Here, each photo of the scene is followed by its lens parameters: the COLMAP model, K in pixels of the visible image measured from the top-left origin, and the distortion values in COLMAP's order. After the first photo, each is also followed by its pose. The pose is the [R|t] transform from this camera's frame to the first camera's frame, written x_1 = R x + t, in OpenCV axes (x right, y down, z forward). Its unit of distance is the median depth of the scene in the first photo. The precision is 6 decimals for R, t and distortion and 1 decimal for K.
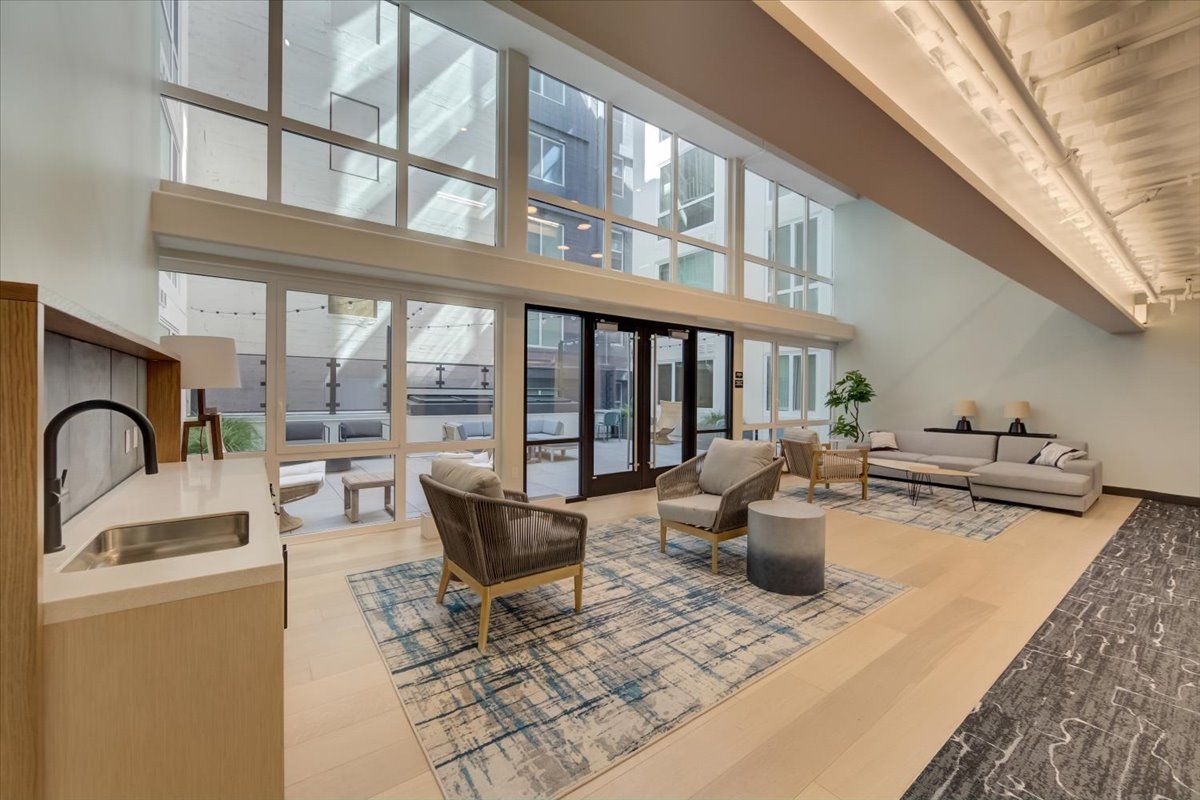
lens RADIAL K [[471.4, 0, 601.0], [0, 471.4, 393.5], [0, 0, 1]] dist [-0.009421, 0.001249]
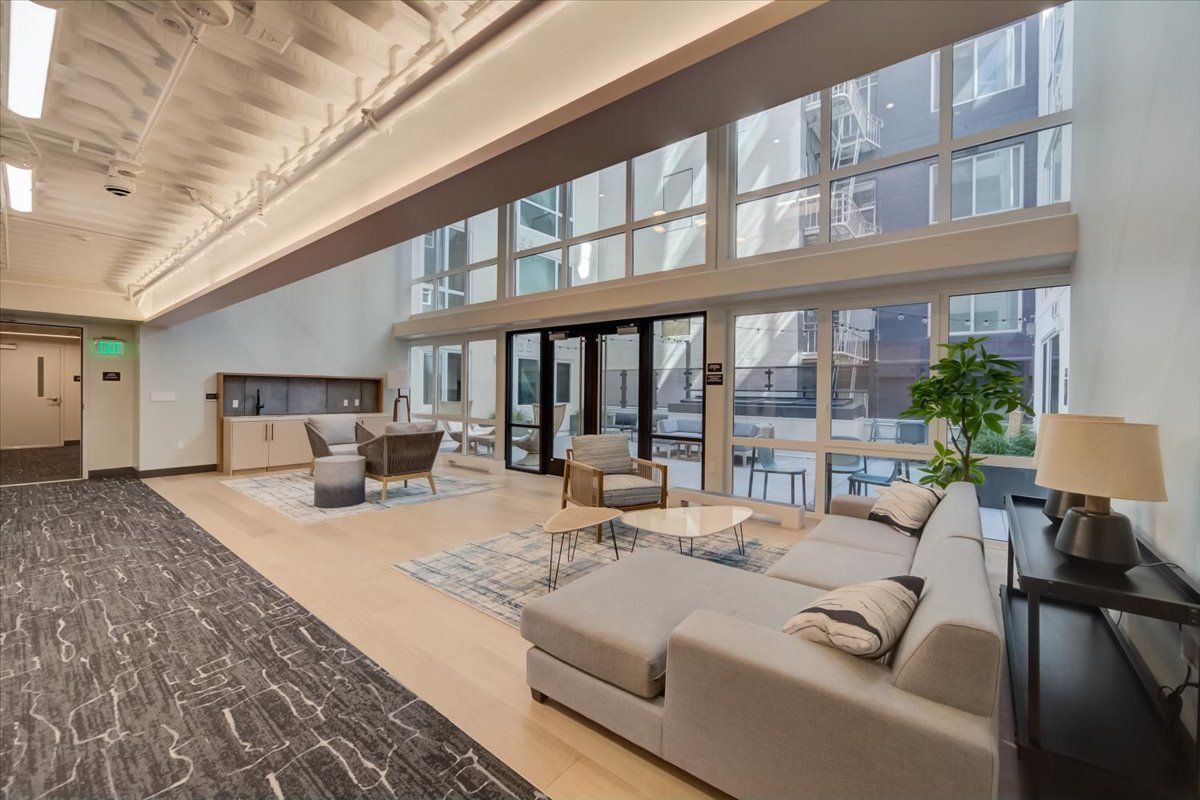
lens RADIAL K [[471.4, 0, 600.4], [0, 471.4, 397.6], [0, 0, 1]] dist [-0.009421, 0.001249]
pose [[0.250979, 0.006885, -0.967968, 1.119284], [-0.012453, 0.999915, 0.003883, 0.007731], [0.967912, 0.011079, 0.251043, 0.748639]]
